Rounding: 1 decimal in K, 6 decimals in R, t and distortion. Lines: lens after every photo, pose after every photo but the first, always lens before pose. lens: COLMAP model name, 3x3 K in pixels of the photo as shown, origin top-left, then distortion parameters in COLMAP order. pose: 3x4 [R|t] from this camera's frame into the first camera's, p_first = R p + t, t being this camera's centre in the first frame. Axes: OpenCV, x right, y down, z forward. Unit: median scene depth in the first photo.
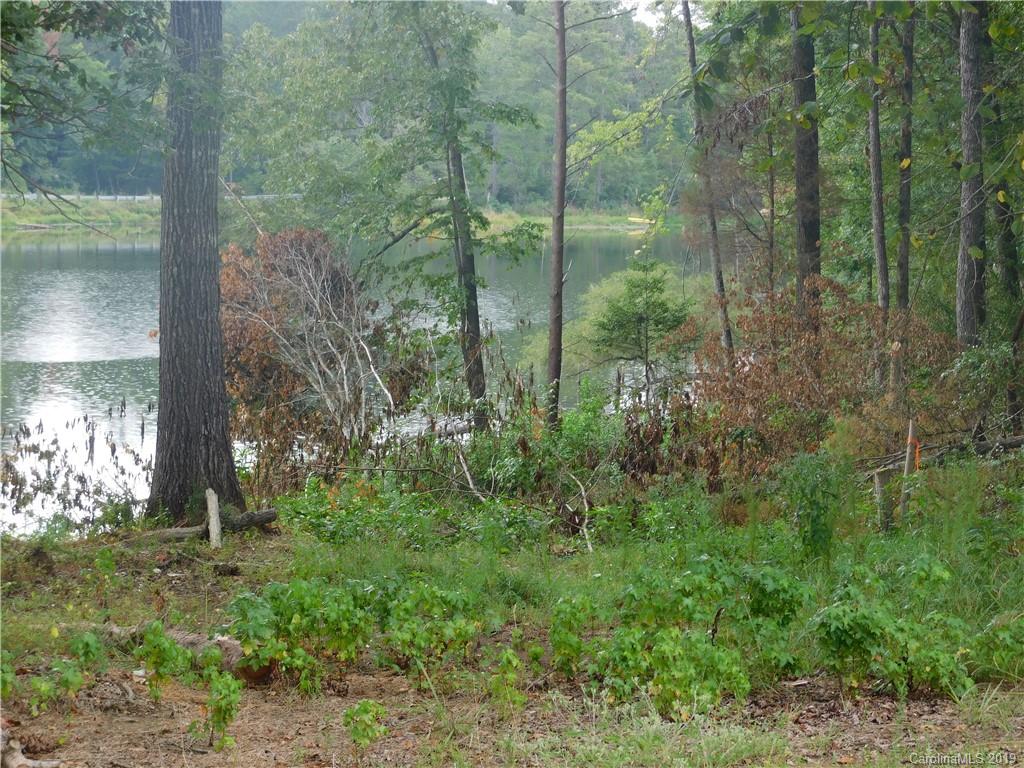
lens RADIAL K [[2742.7, 0, 512.3], [0, 2742.7, 383.4], [0, 0, 1]] dist [0.082440, 0.000000]
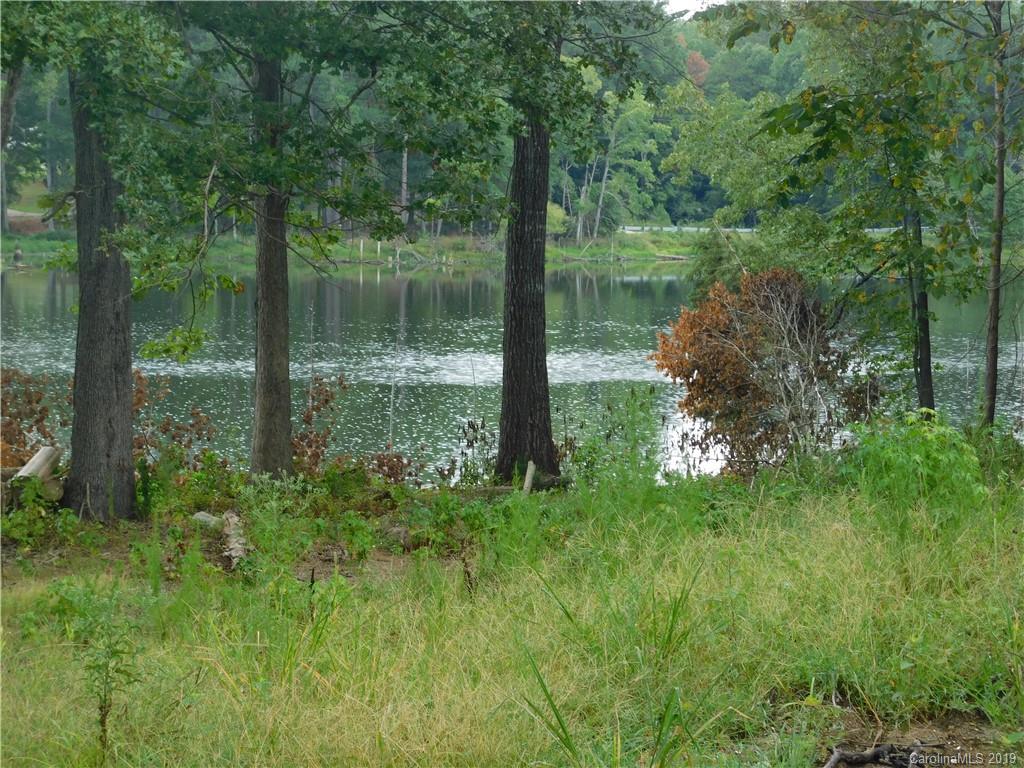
lens RADIAL K [[2742.7, 0, 511.8], [0, 2742.7, 384.1], [0, 0, 1]] dist [0.082440, 0.000000]
pose [[0.970117, 0.015061, -0.242169, 0.096046], [-0.017488, 0.999816, -0.007876, 0.004085], [0.242006, 0.011876, 0.970202, -0.168472]]
